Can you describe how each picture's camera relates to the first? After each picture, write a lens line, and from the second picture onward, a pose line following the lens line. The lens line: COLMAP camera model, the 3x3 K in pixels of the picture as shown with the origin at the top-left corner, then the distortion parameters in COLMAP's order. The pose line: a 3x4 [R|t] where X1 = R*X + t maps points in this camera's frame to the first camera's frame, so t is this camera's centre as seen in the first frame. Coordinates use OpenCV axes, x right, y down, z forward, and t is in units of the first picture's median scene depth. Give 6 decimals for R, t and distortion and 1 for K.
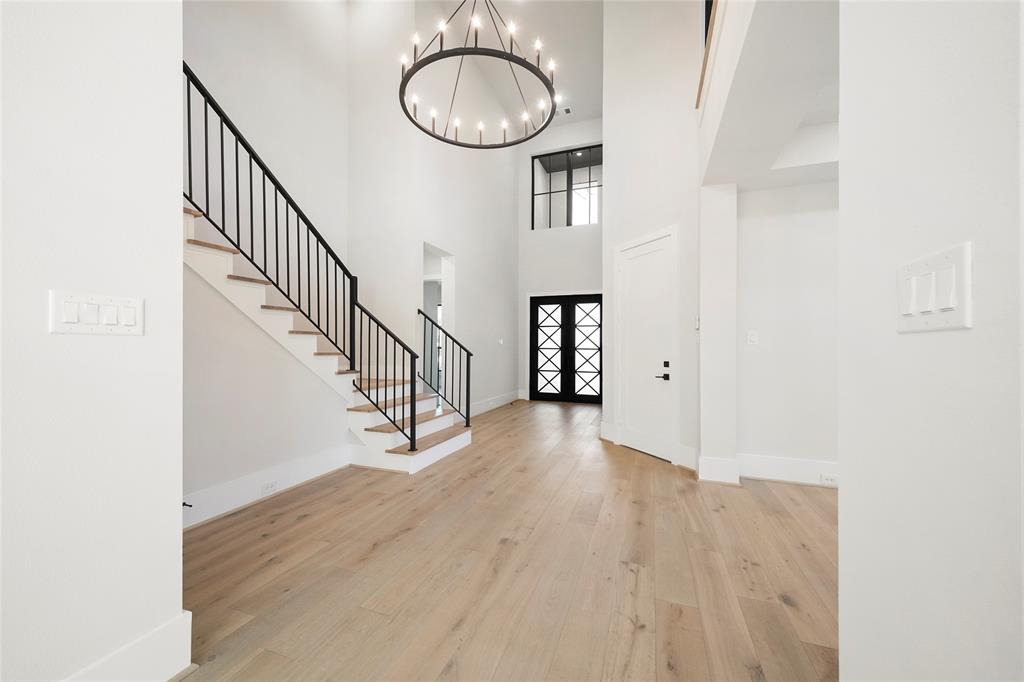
lens RADIAL K [[381.3, 0, 515.8], [0, 381.3, 344.6], [0, 0, 1]] dist [-0.003307, -0.000215]
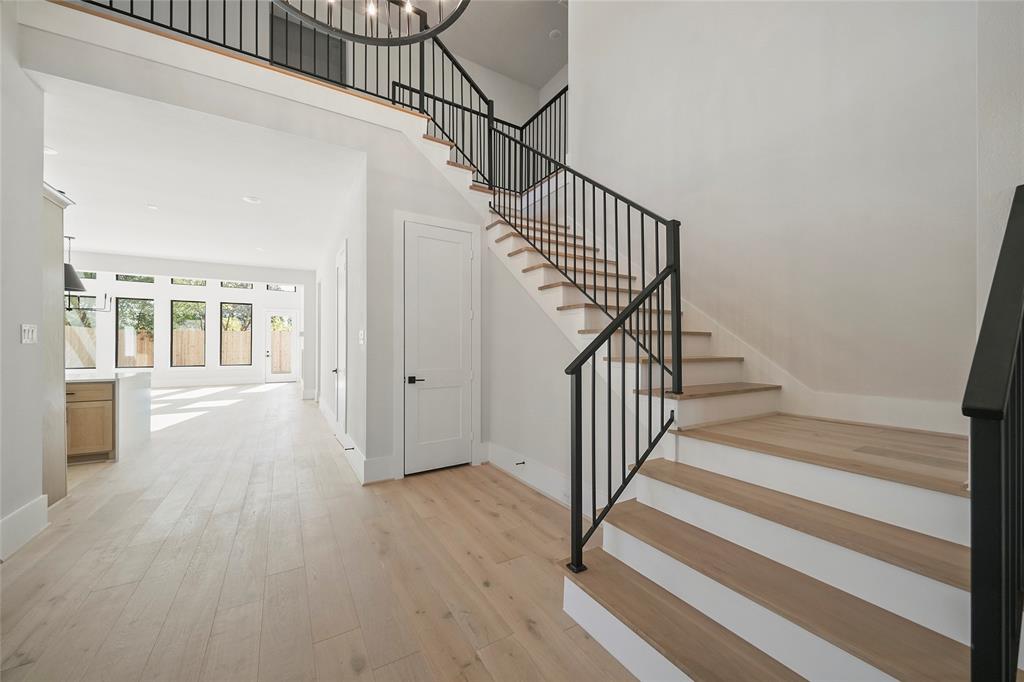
lens RADIAL K [[381.3, 0, 515.8], [0, 381.3, 344.6], [0, 0, 1]] dist [-0.003307, -0.000215]
pose [[-0.627639, -0.007535, -0.778468, 0.185812], [-0.005515, 0.999971, -0.005233, -0.001138], [0.778485, 0.001009, -0.627663, 1.512853]]
